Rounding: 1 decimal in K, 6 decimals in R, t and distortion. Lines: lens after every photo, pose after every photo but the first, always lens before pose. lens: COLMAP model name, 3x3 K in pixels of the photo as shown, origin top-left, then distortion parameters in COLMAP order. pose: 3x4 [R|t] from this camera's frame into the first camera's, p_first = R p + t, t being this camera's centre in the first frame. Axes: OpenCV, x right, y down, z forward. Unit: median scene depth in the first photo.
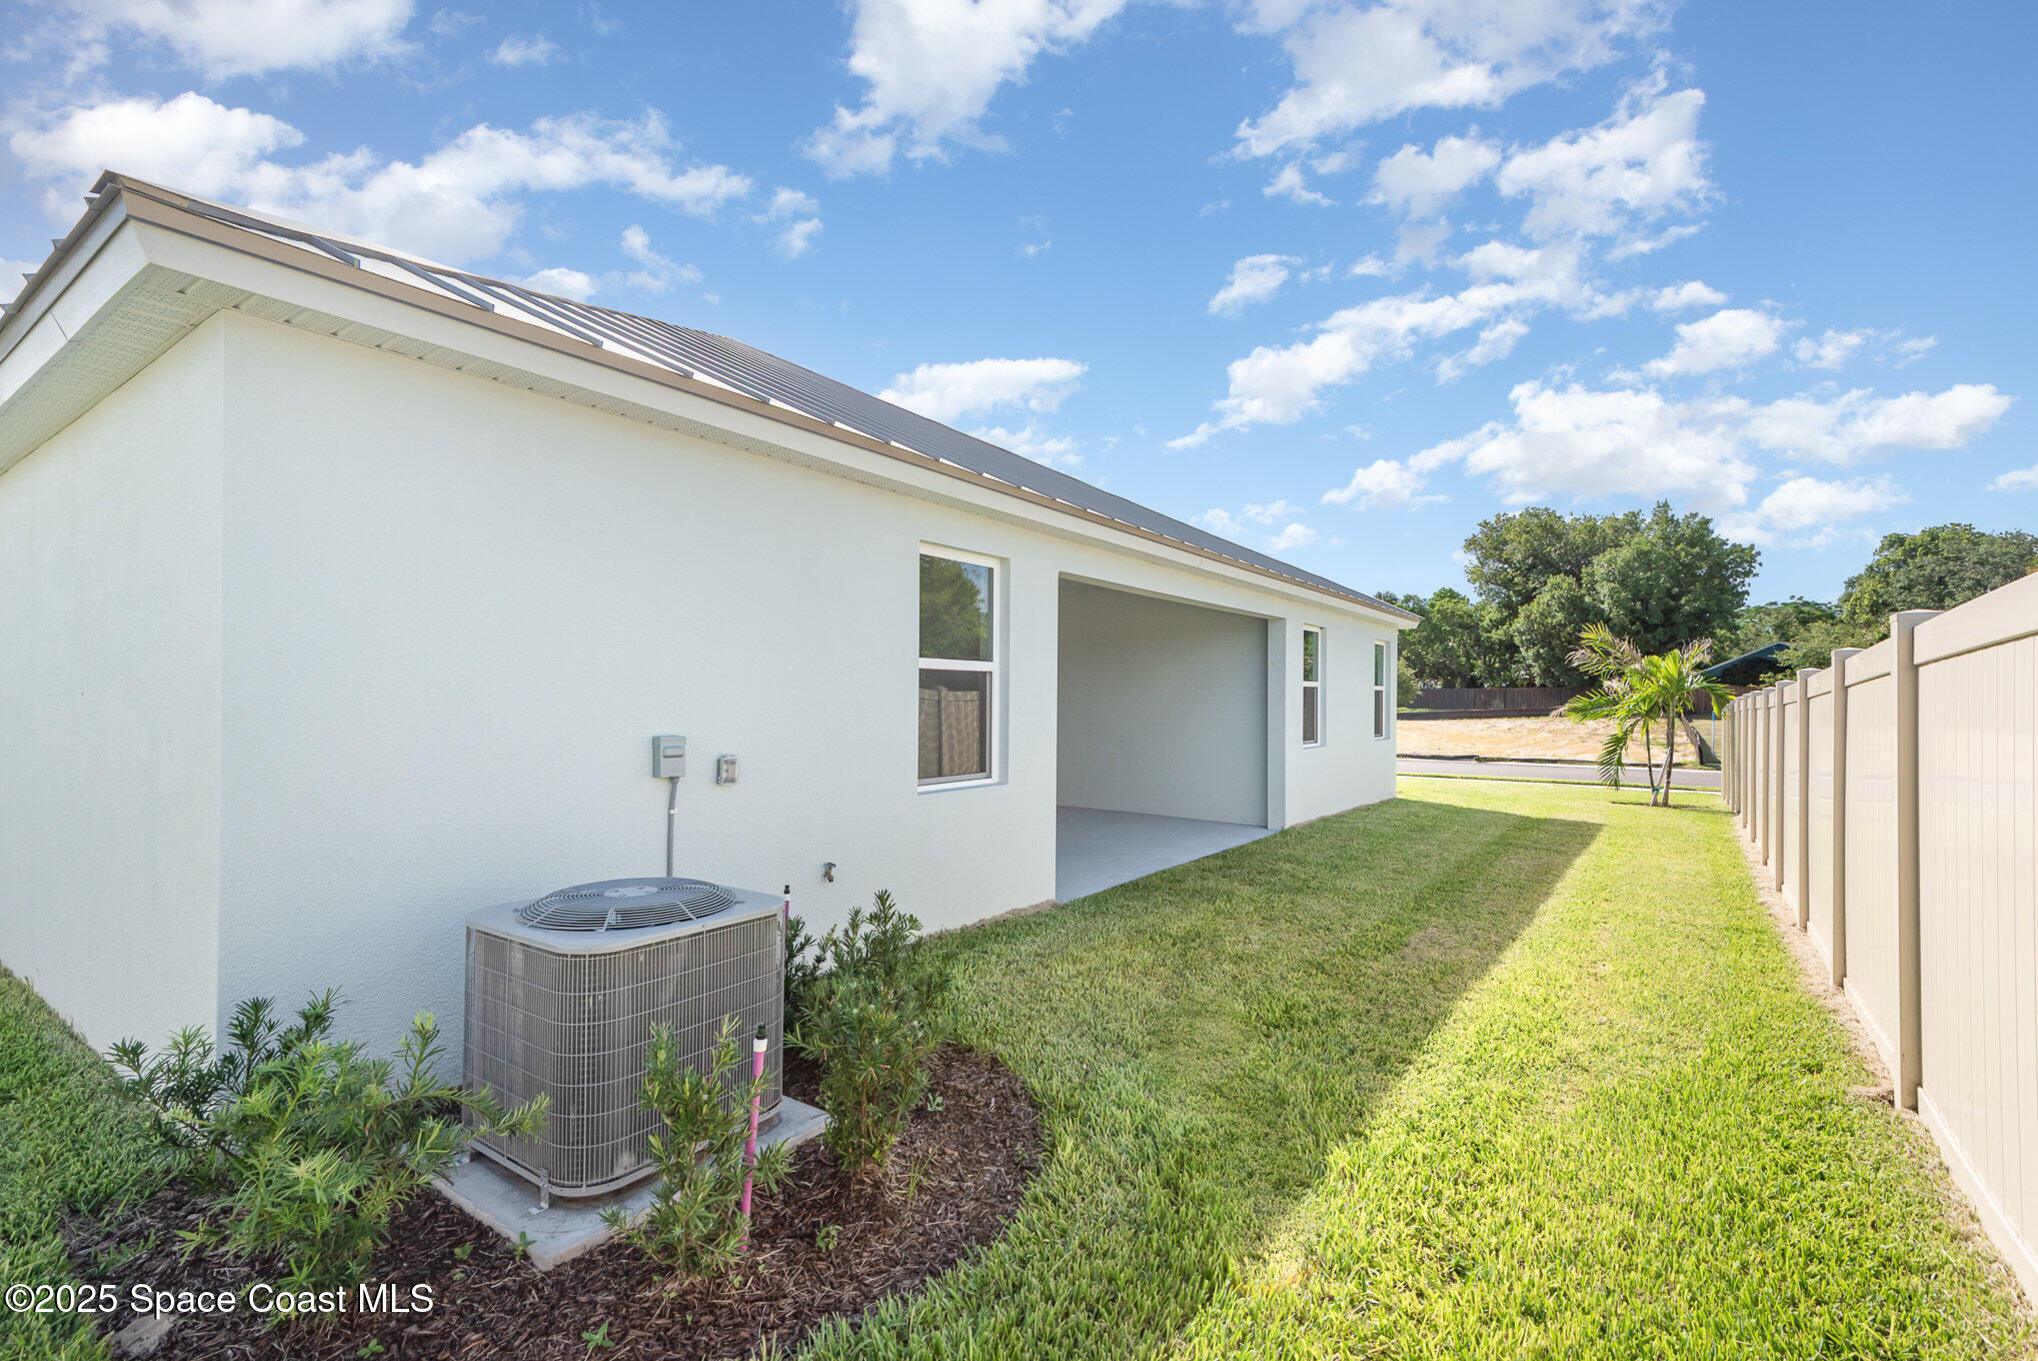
lens RADIAL K [[953.3, 0, 996.0], [0, 953.3, 697.0], [0, 0, 1]] dist [0.001823, -0.000024]
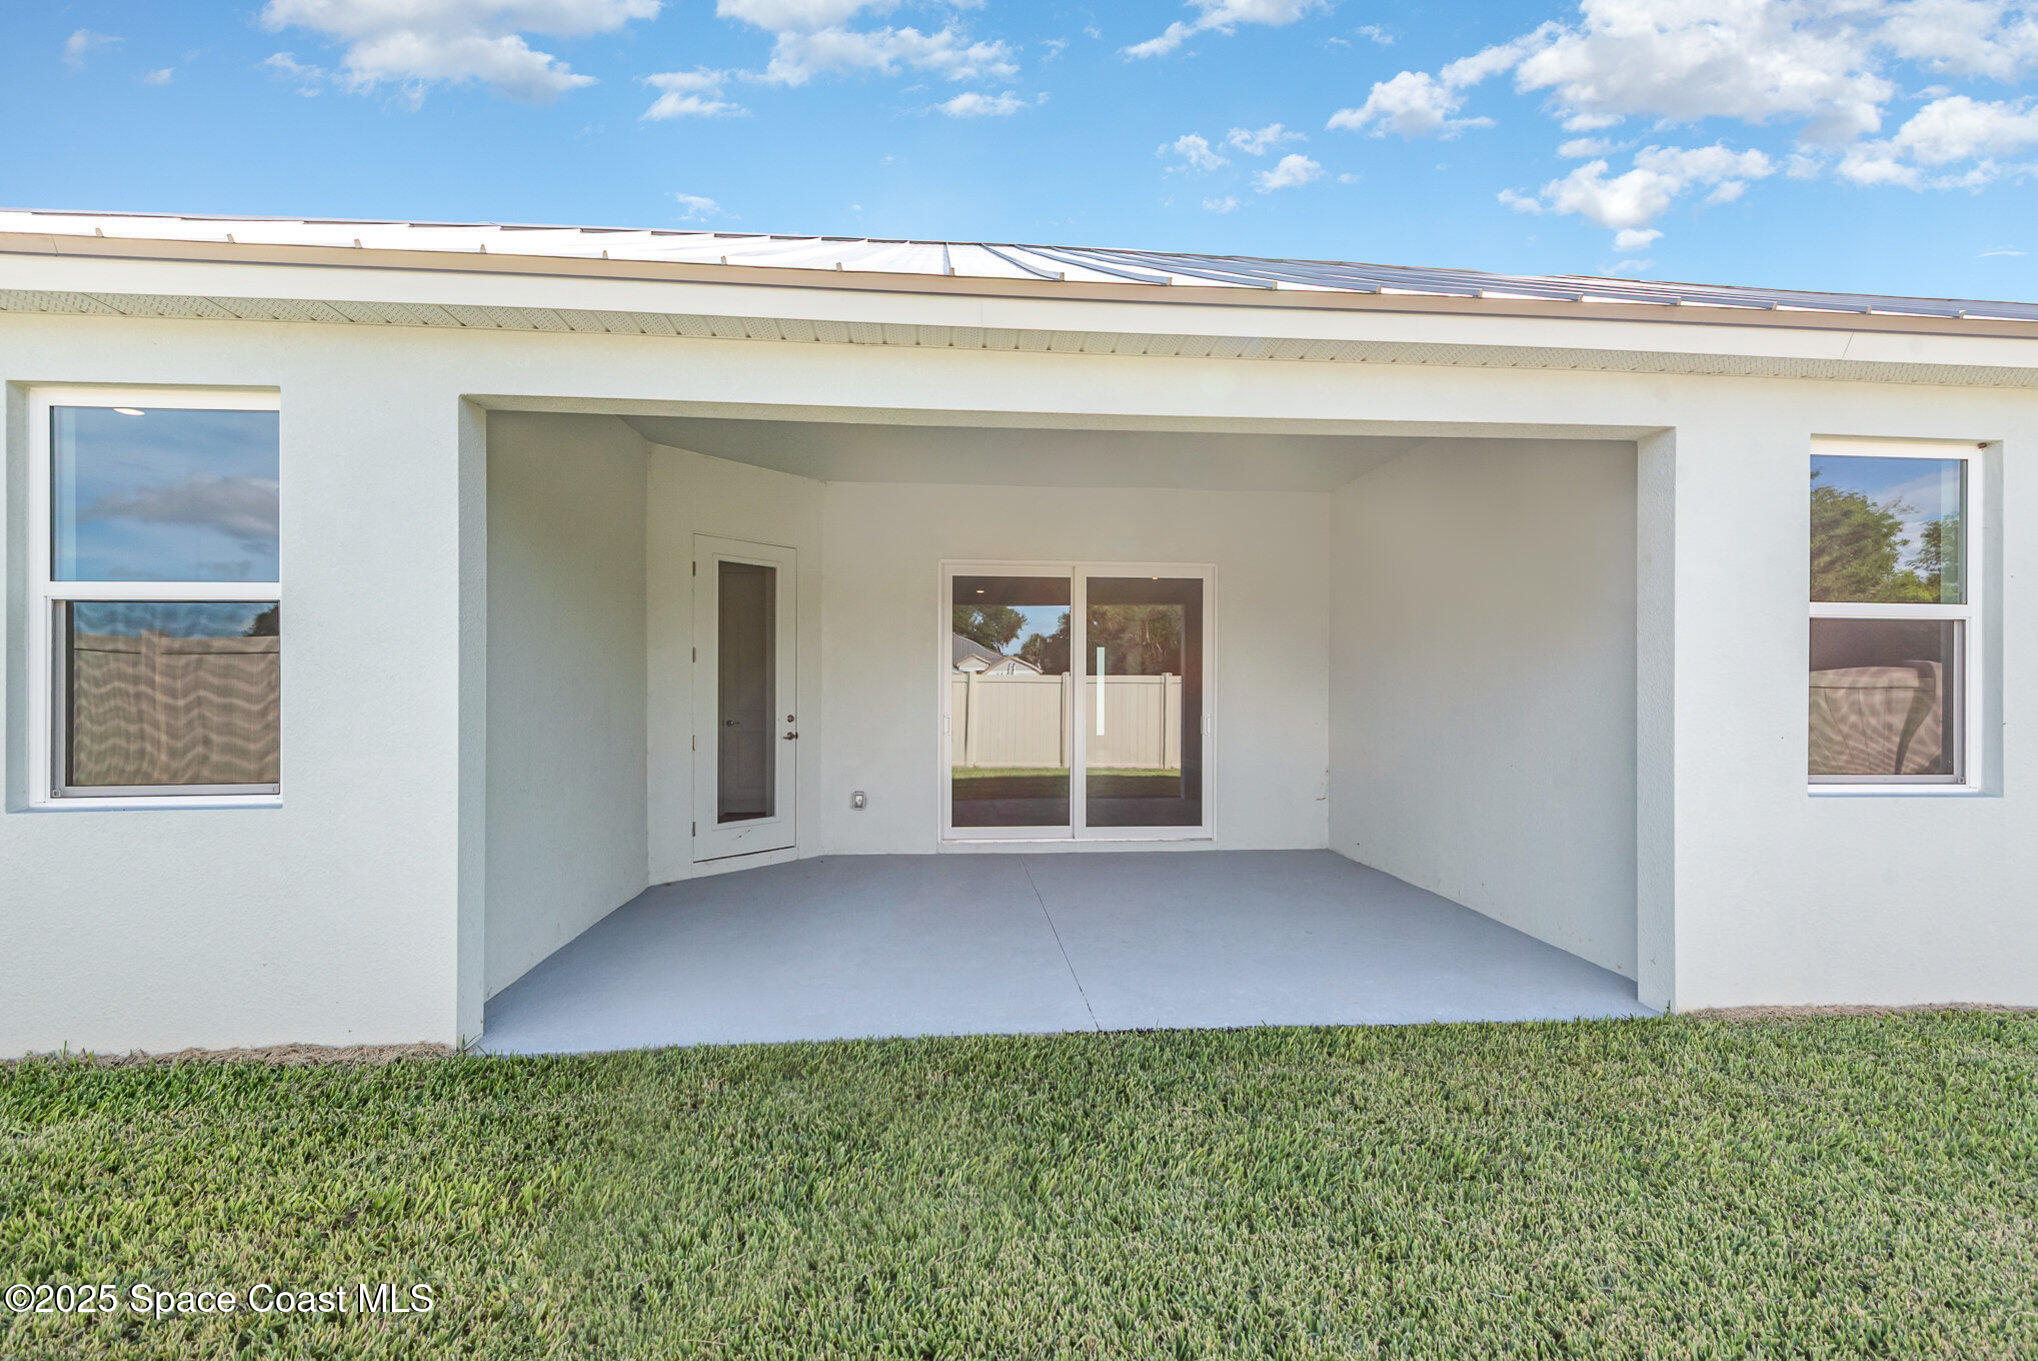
lens RADIAL K [[953.3, 0, 1018.6], [0, 953.3, 677.9], [0, 0, 1]] dist [0.001823, -0.000024]
pose [[0.655006, 0.008172, -0.755579, 0.224680], [0.004117, 0.999888, 0.014384, 0.003461], [0.755612, -0.012532, 0.654899, 0.312557]]
